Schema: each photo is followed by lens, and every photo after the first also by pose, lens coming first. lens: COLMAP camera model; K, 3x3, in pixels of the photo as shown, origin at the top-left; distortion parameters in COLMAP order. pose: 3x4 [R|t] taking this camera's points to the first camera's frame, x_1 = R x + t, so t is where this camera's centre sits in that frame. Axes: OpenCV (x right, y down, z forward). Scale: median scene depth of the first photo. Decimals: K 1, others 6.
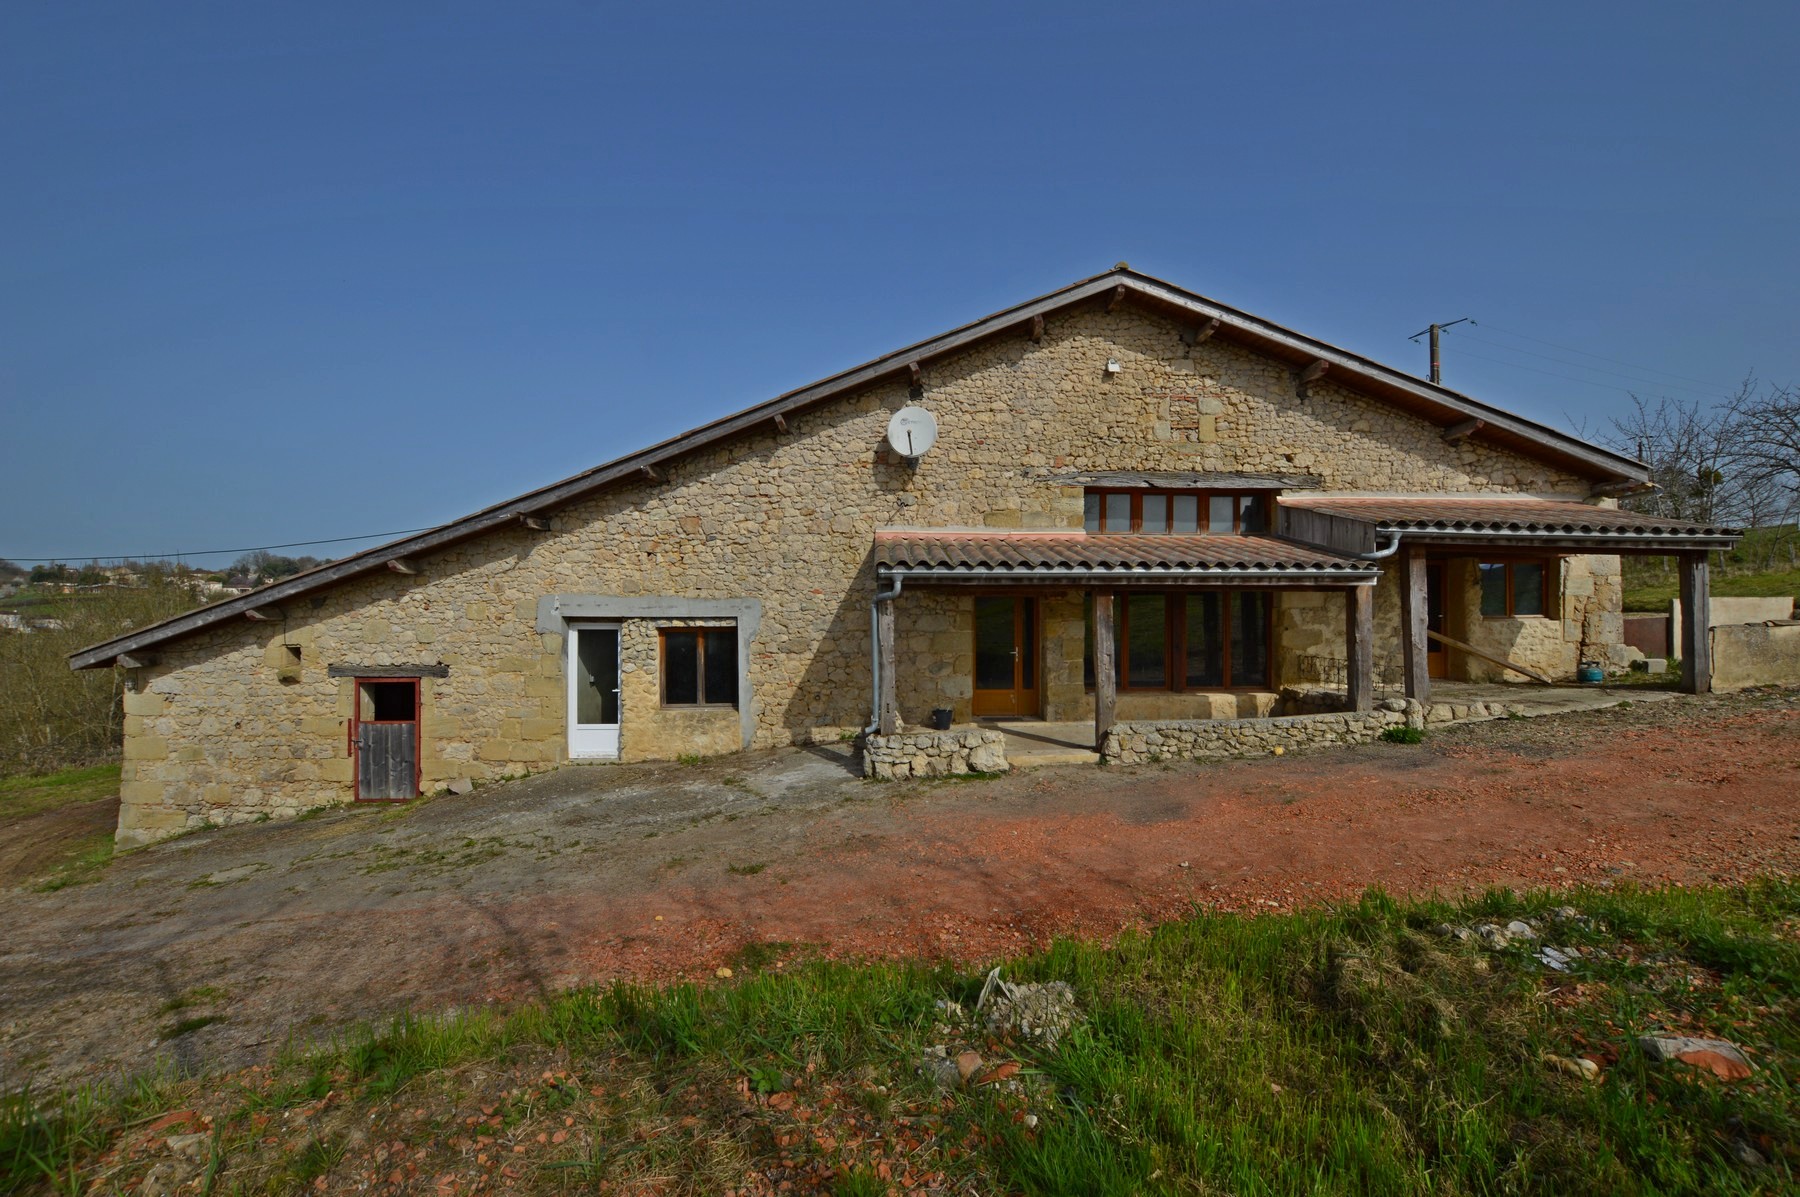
lens RADIAL K [[800.3, 0, 898.7], [0, 800.3, 598.6], [0, 0, 1]] dist [-0.032198, 0.002421]
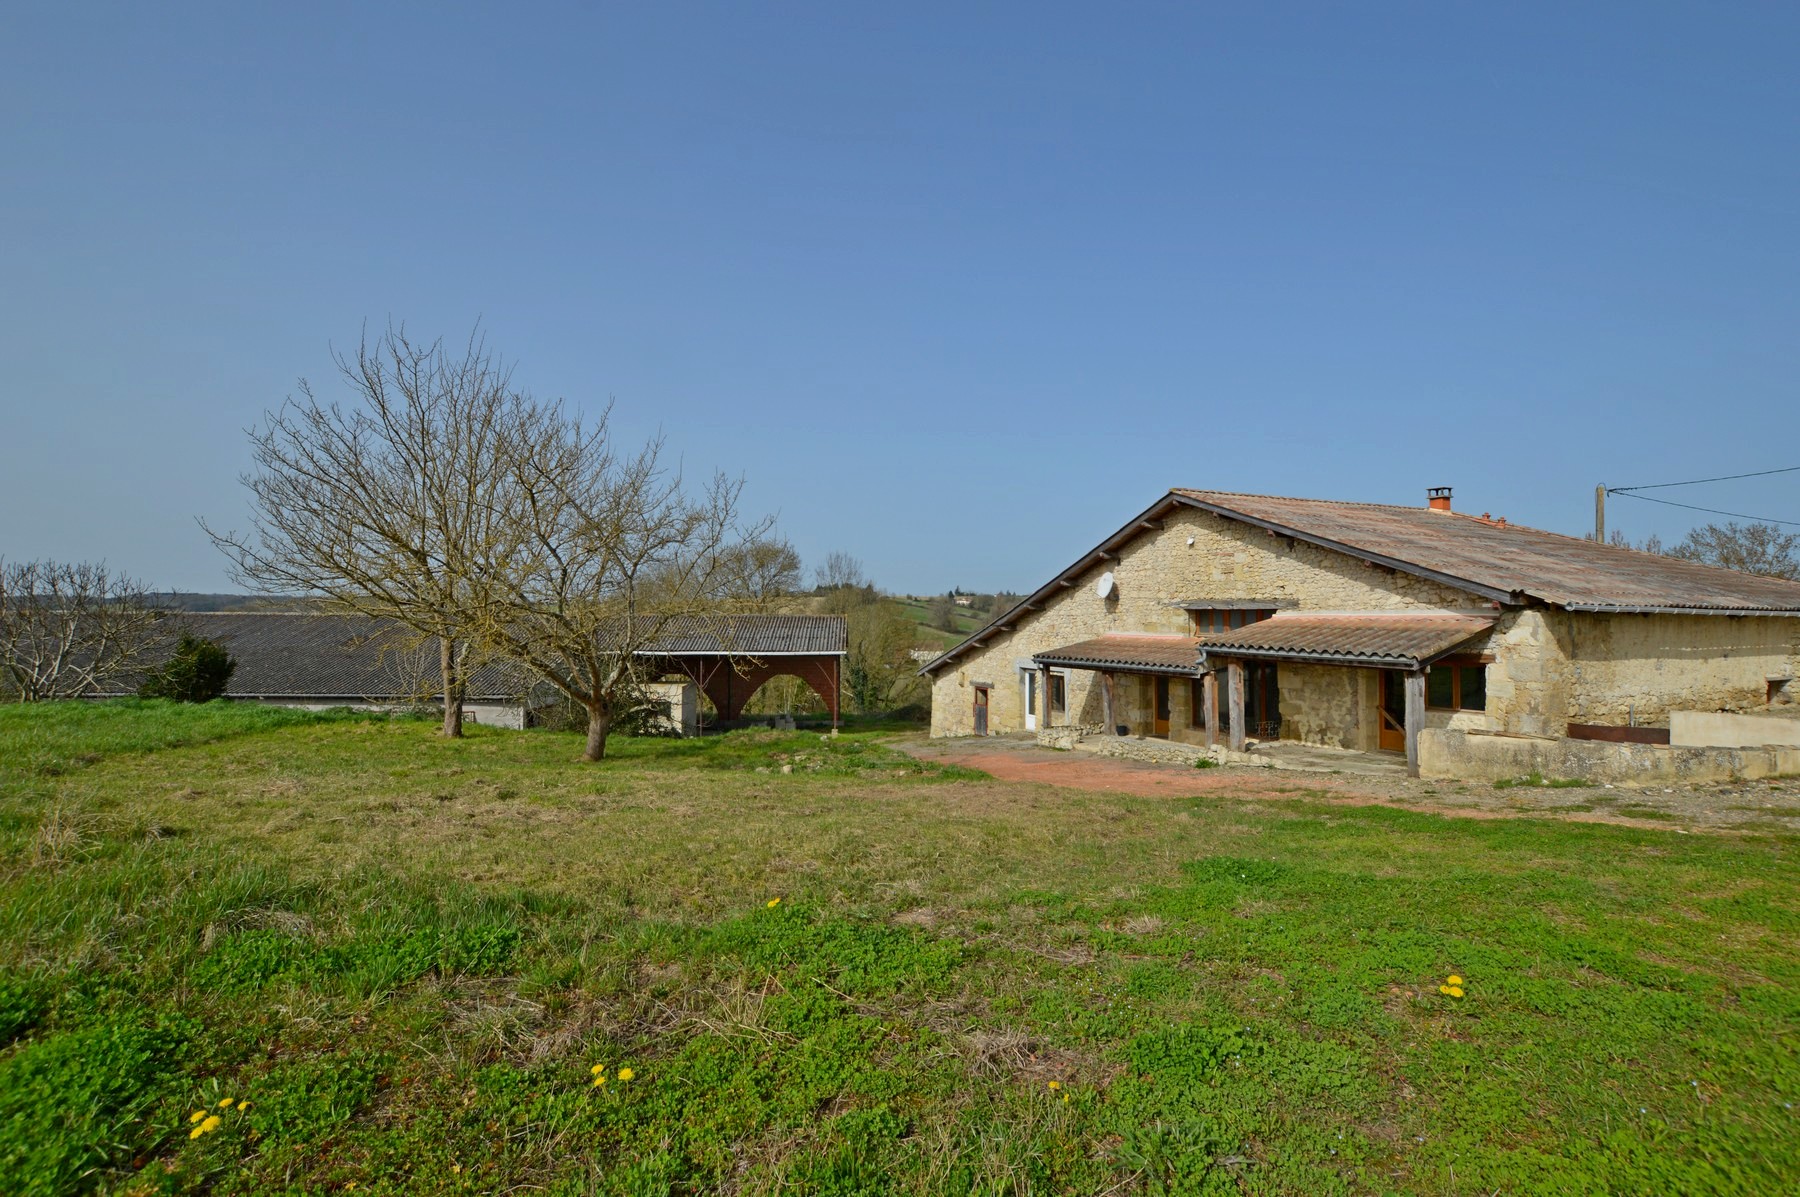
lens RADIAL K [[800.3, 0, 907.9], [0, 800.3, 598.1], [0, 0, 1]] dist [-0.032198, 0.002421]
pose [[0.412281, -0.022218, -0.910786, 1.593017], [0.004448, 0.999740, -0.022374, -0.129792], [0.911046, 0.005174, 0.412272, -0.275229]]
